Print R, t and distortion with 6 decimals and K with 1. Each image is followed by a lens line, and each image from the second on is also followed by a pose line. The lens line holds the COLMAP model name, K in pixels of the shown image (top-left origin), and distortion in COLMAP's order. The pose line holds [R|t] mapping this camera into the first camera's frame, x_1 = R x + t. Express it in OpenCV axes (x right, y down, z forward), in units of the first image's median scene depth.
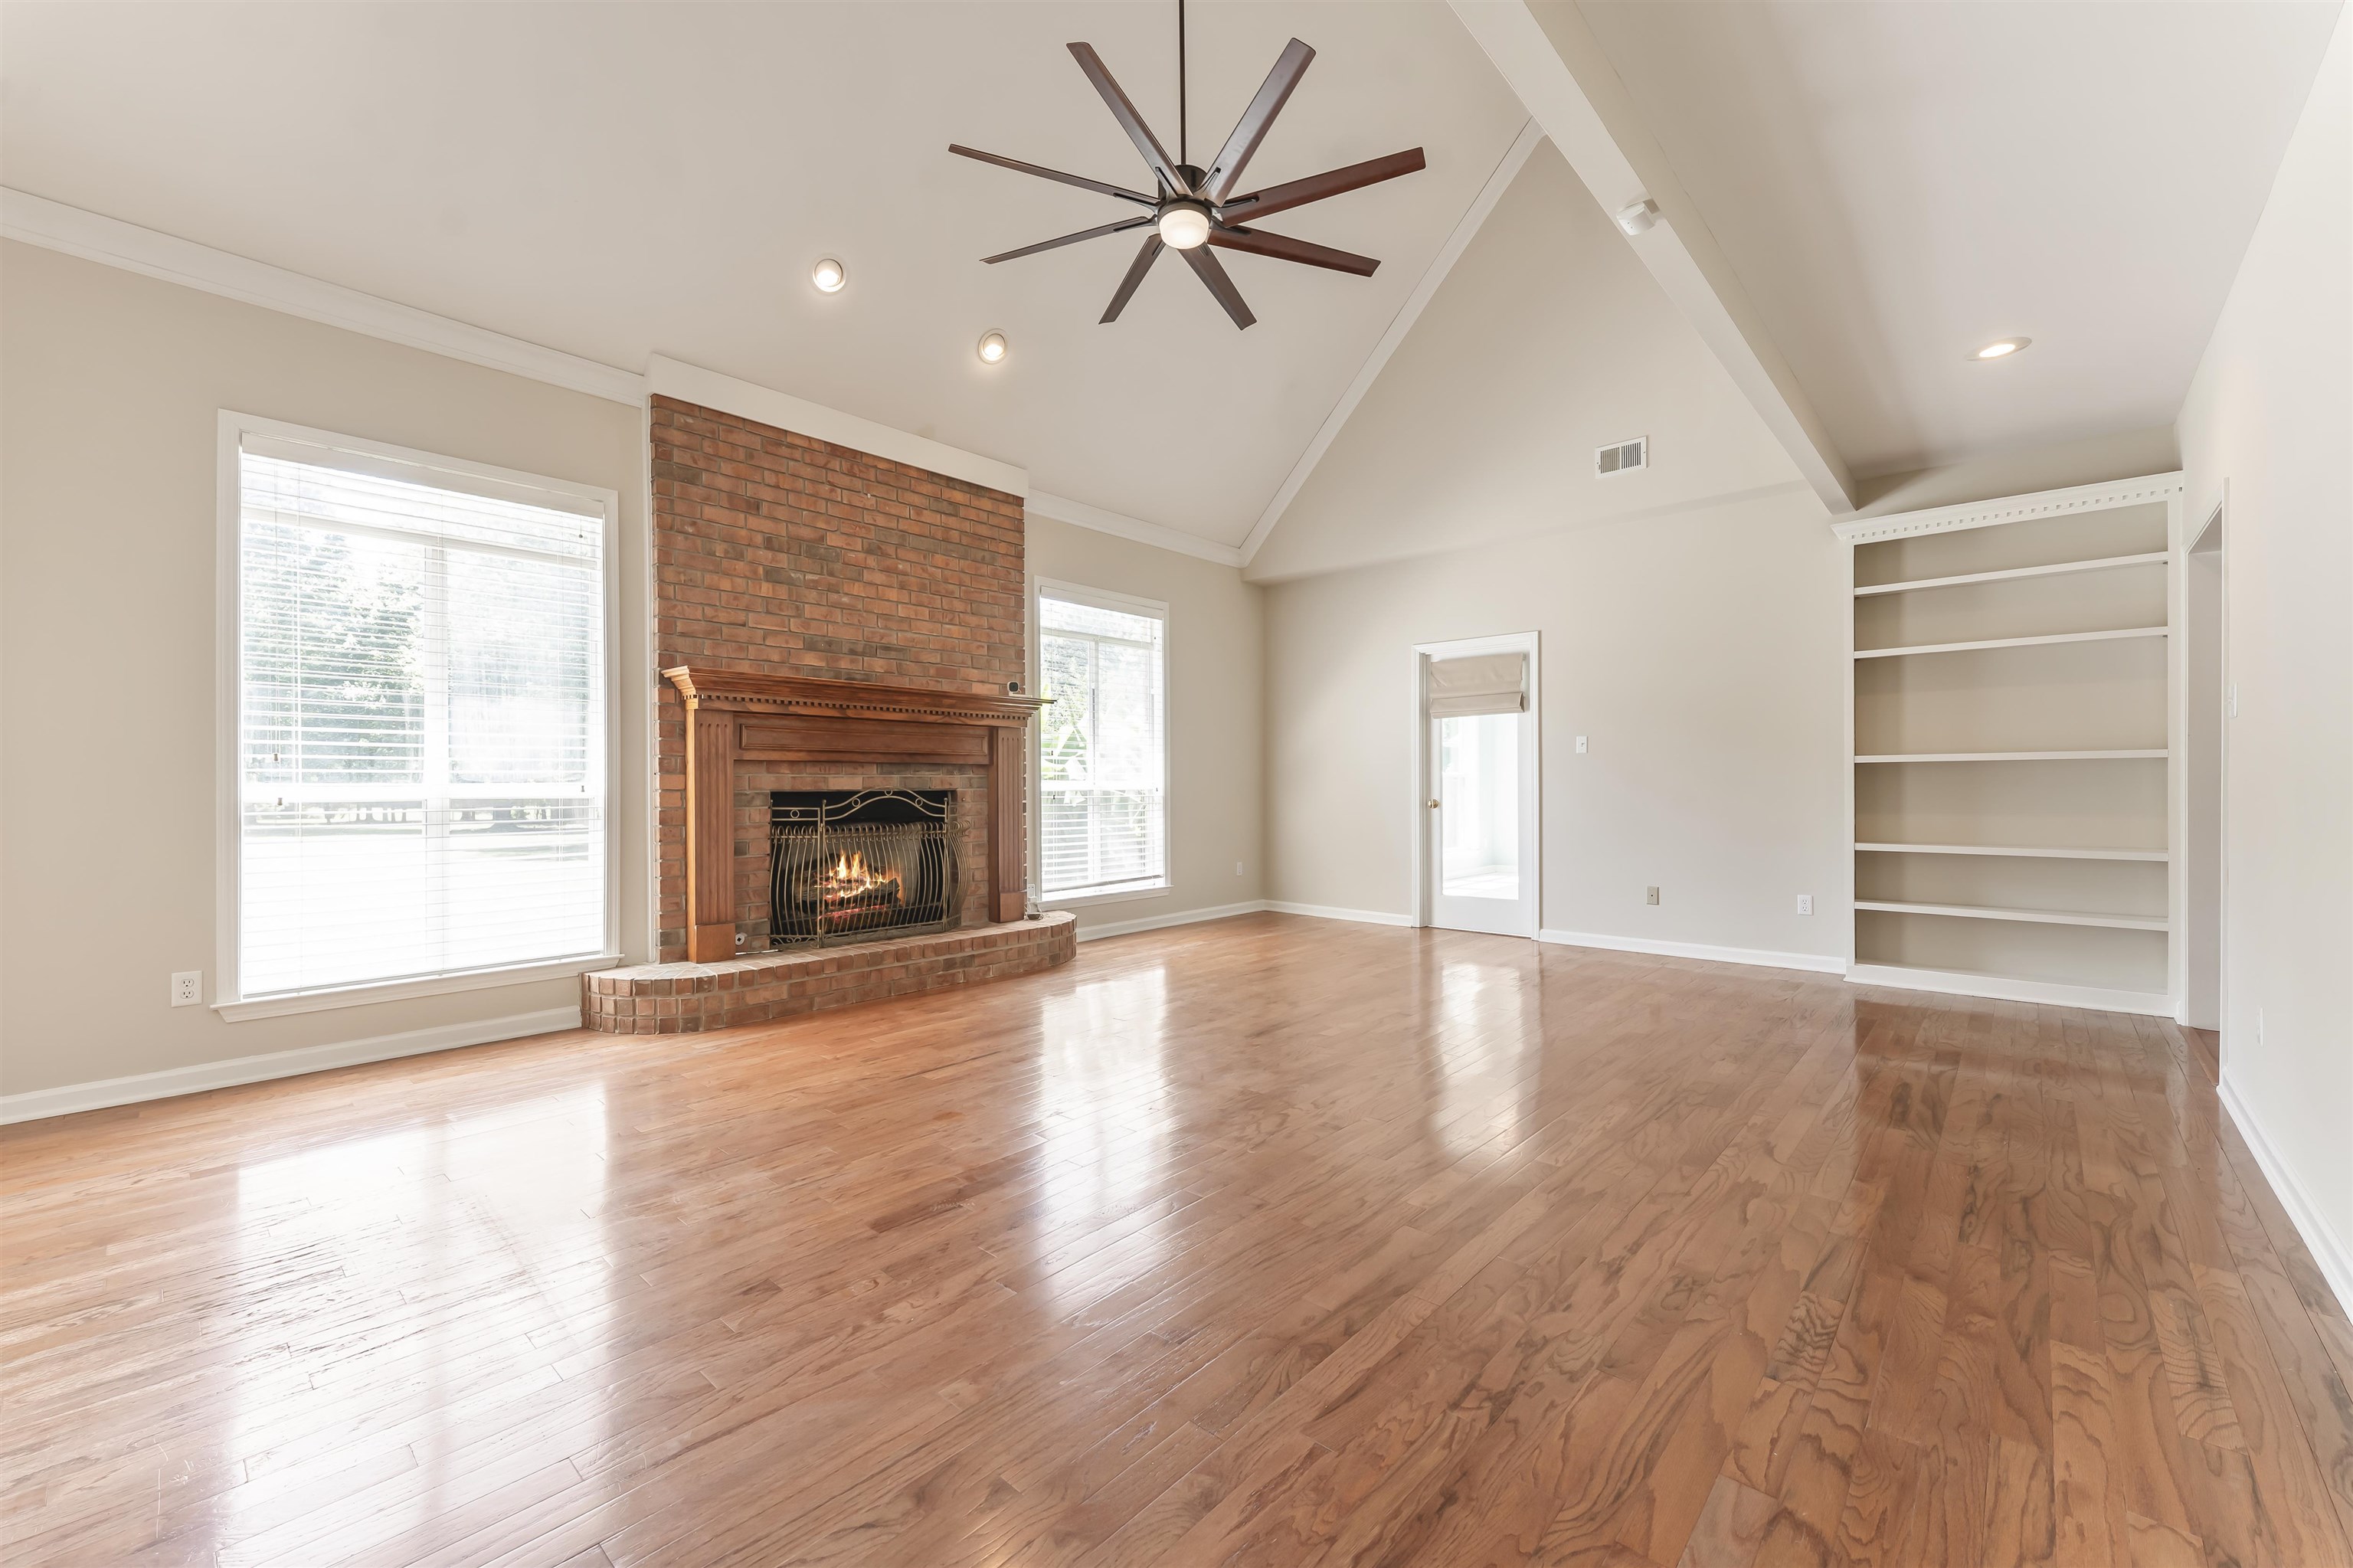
lens RADIAL K [[953.9, 0, 1171.1], [0, 953.9, 785.6], [0, 0, 1]] dist [0.002490, 0.000355]
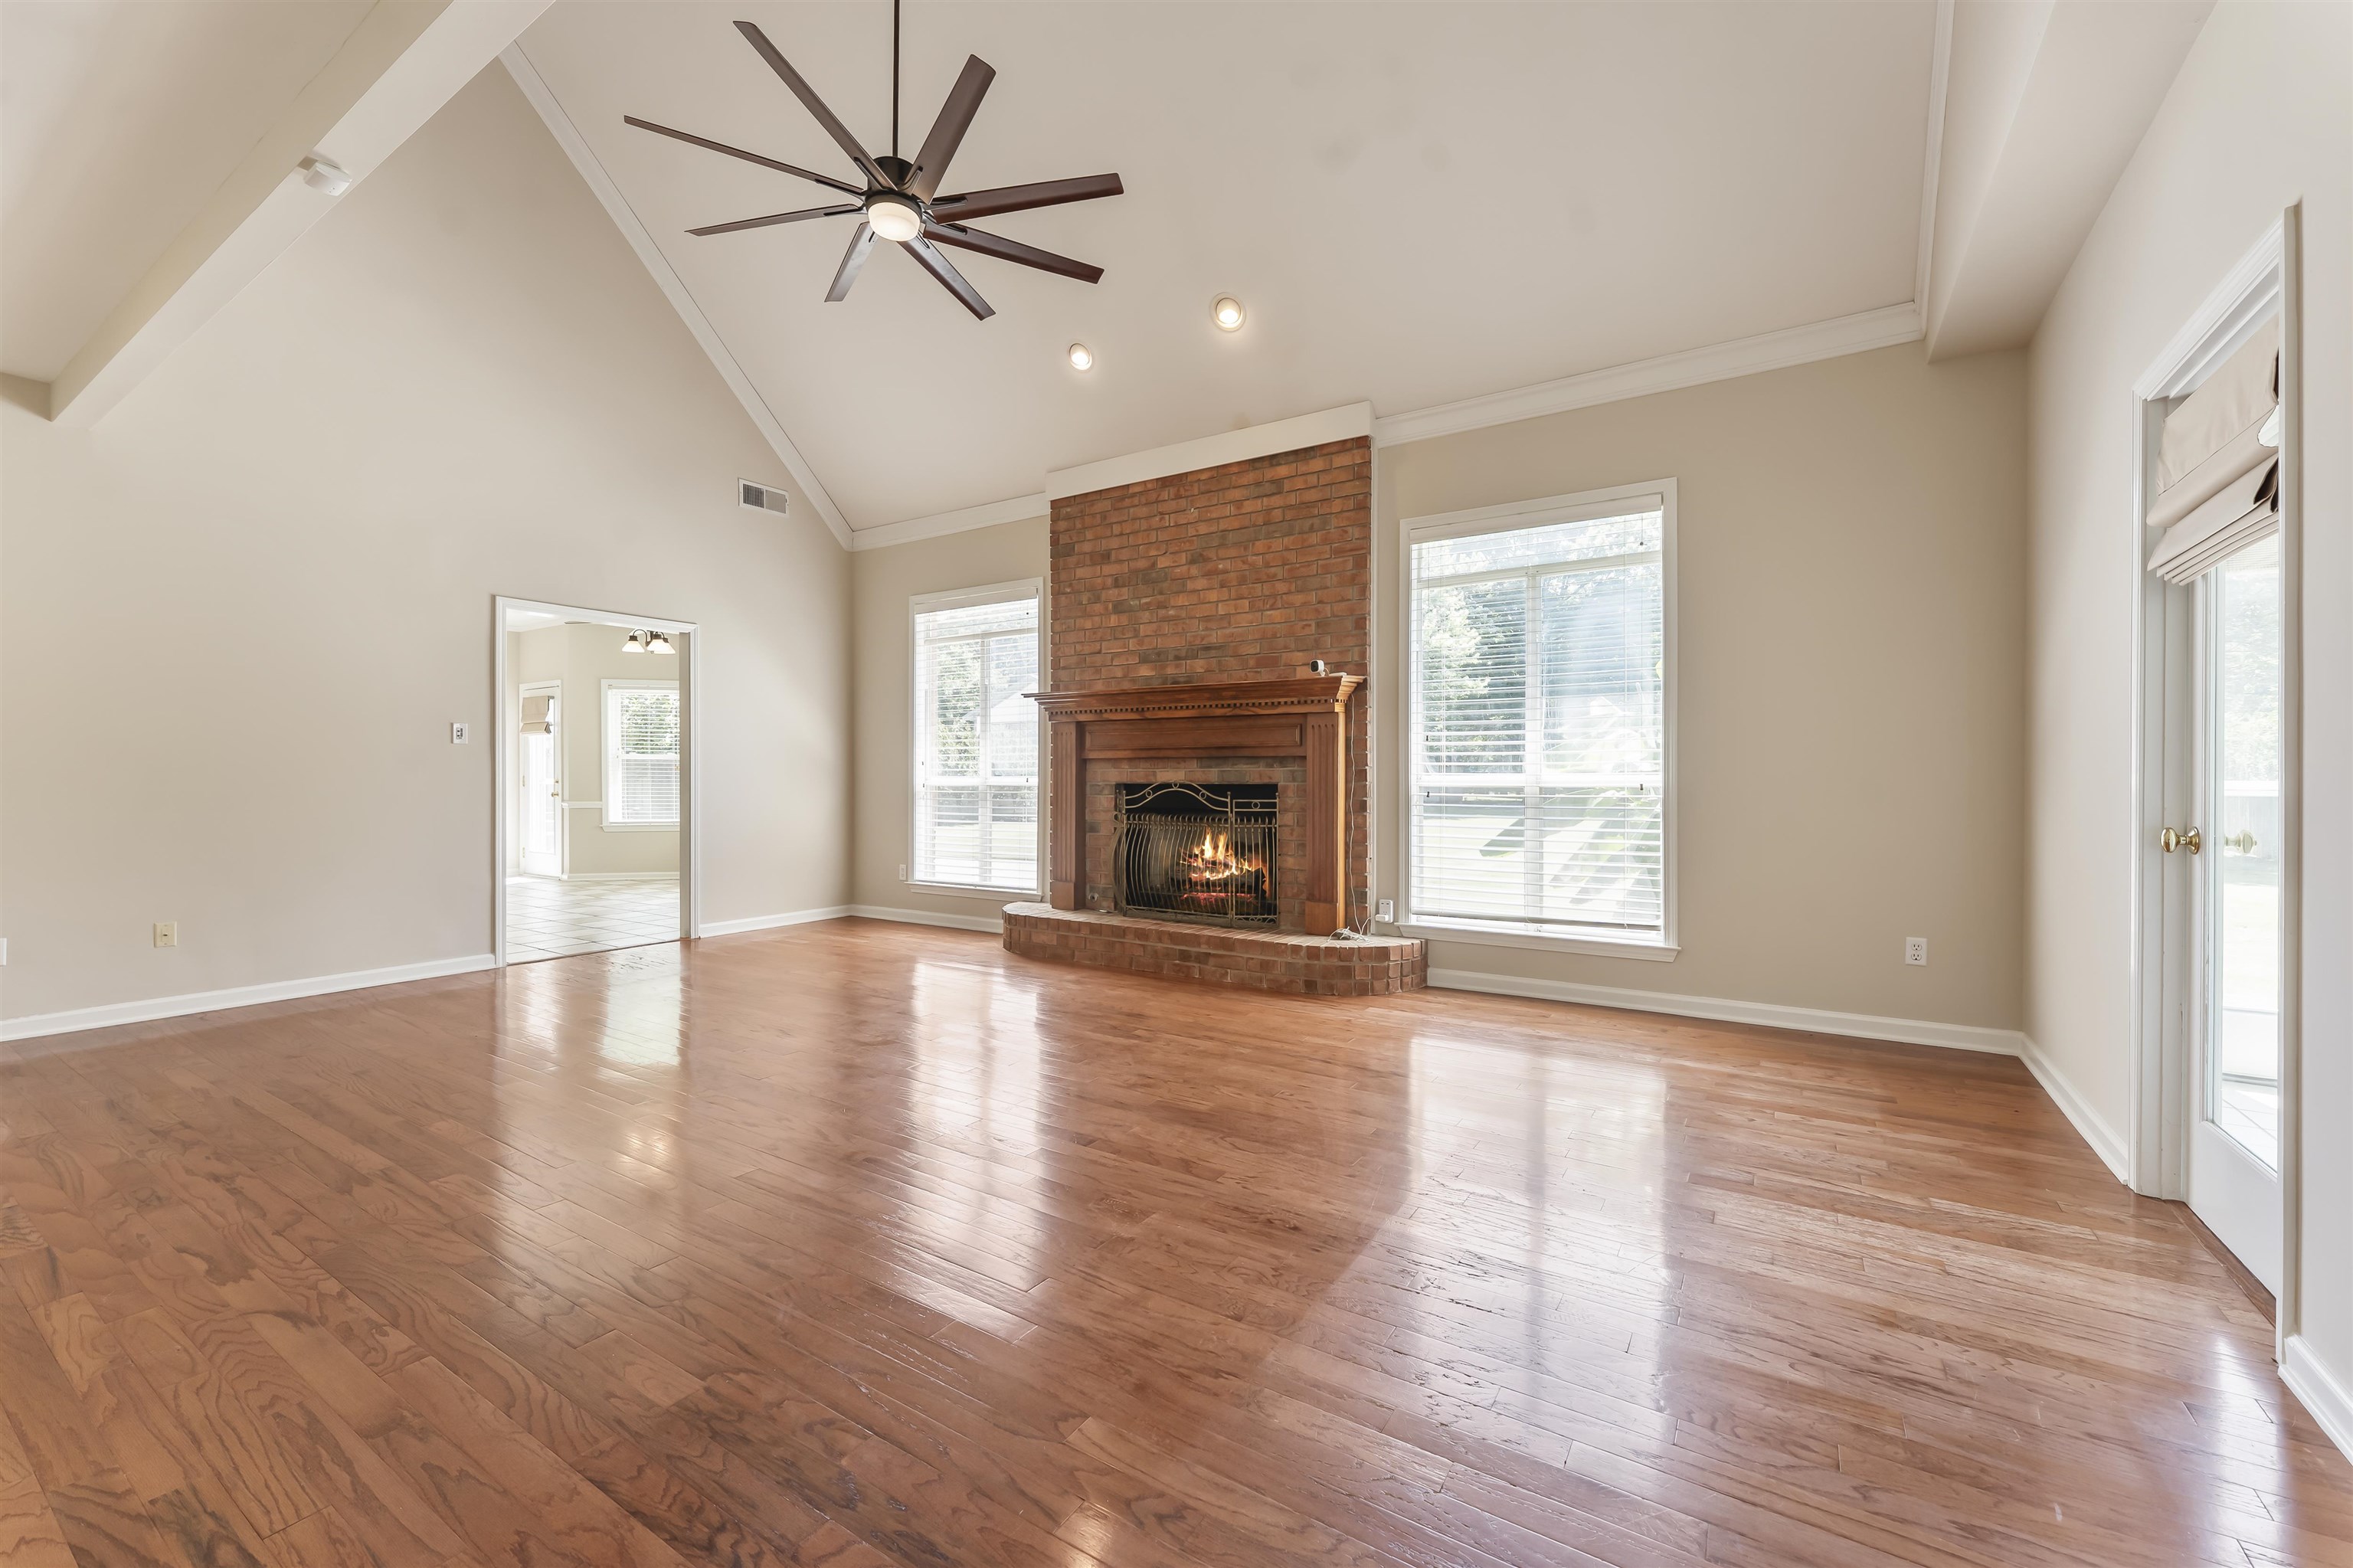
lens RADIAL K [[953.9, 0, 1170.8], [0, 953.9, 780.3], [0, 0, 1]] dist [0.002490, 0.000355]
pose [[0.153096, 0.007318, -0.988184, 0.741917], [-0.000708, 0.999973, 0.007296, -0.006047], [0.988211, -0.000417, 0.153097, 0.804274]]
